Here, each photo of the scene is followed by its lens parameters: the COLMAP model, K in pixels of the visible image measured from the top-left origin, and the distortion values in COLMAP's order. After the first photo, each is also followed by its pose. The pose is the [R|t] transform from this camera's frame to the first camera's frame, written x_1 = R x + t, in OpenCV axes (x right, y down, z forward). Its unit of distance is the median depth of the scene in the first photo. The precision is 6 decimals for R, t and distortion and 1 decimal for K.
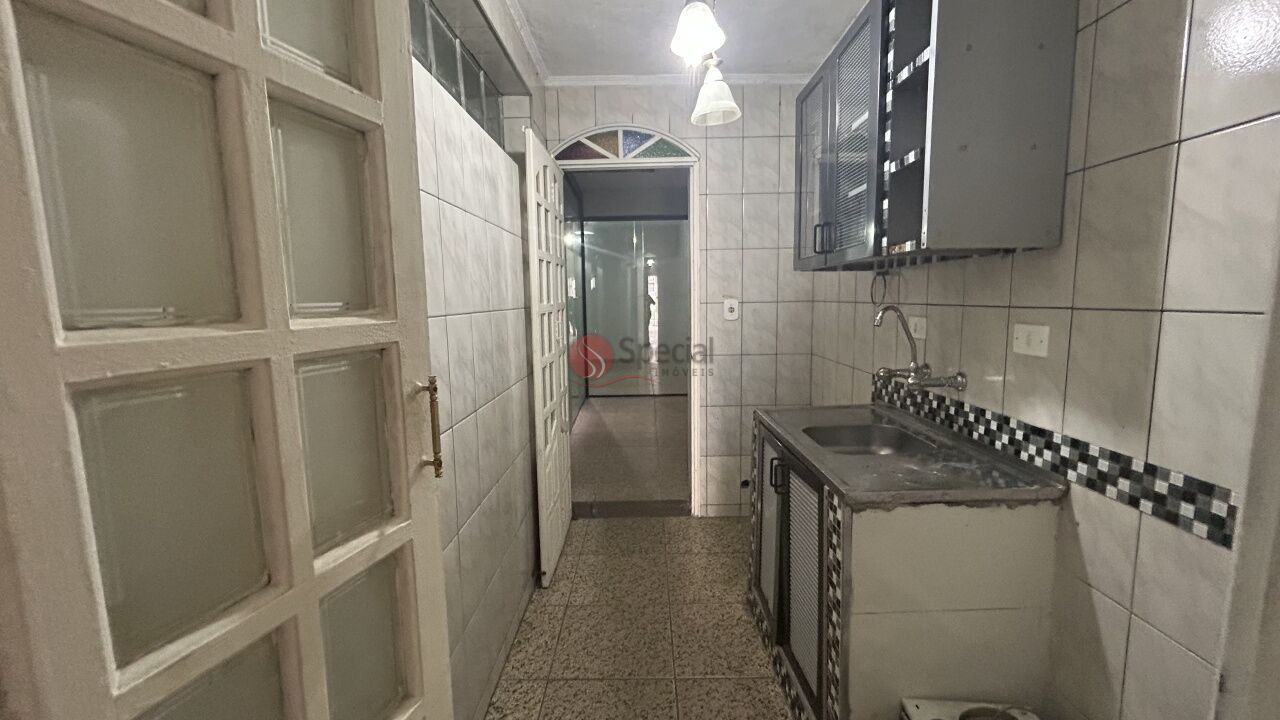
lens RADIAL K [[518.8, 0, 639.6], [0, 518.8, 362.3], [0, 0, 1]] dist [0.002742, 0.000264]
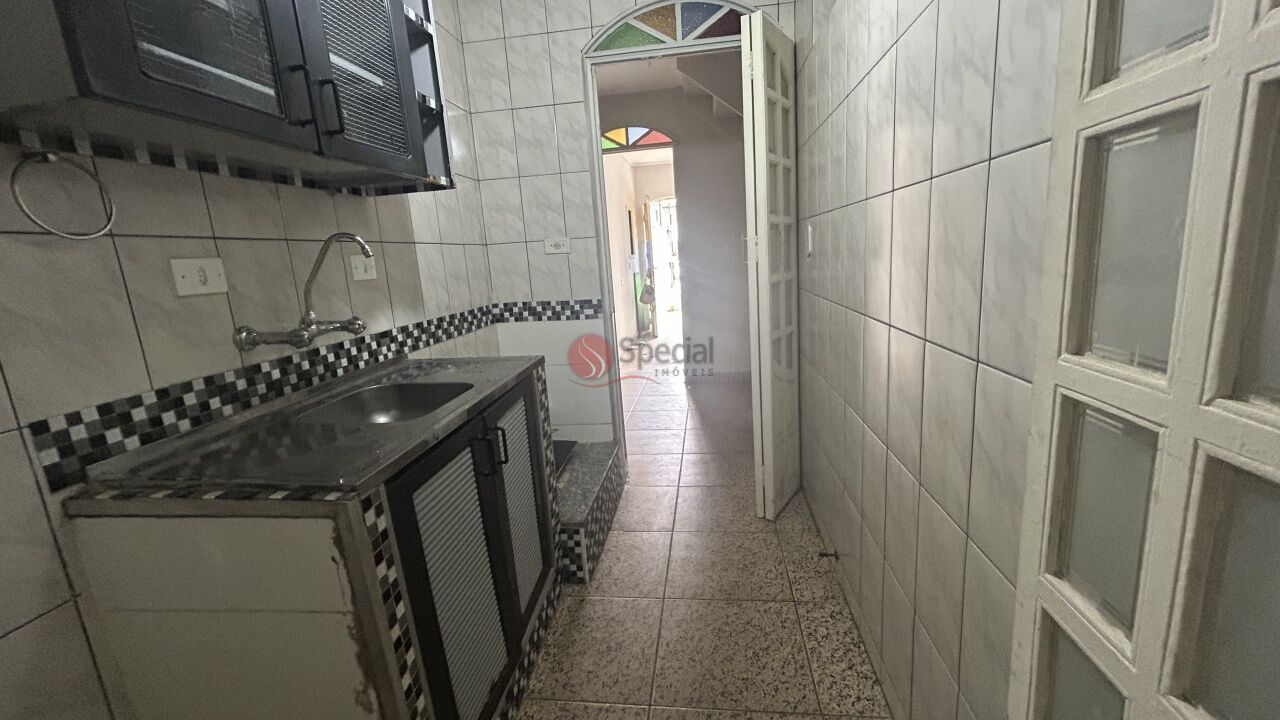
lens RADIAL K [[518.8, 0, 637.0], [0, 518.8, 354.9], [0, 0, 1]] dist [0.002742, 0.000264]
pose [[-0.986055, 0.067106, 0.152290, -0.088789], [0.111848, 0.944836, 0.307856, -0.161936], [-0.123230, 0.320596, -0.939166, 2.226770]]
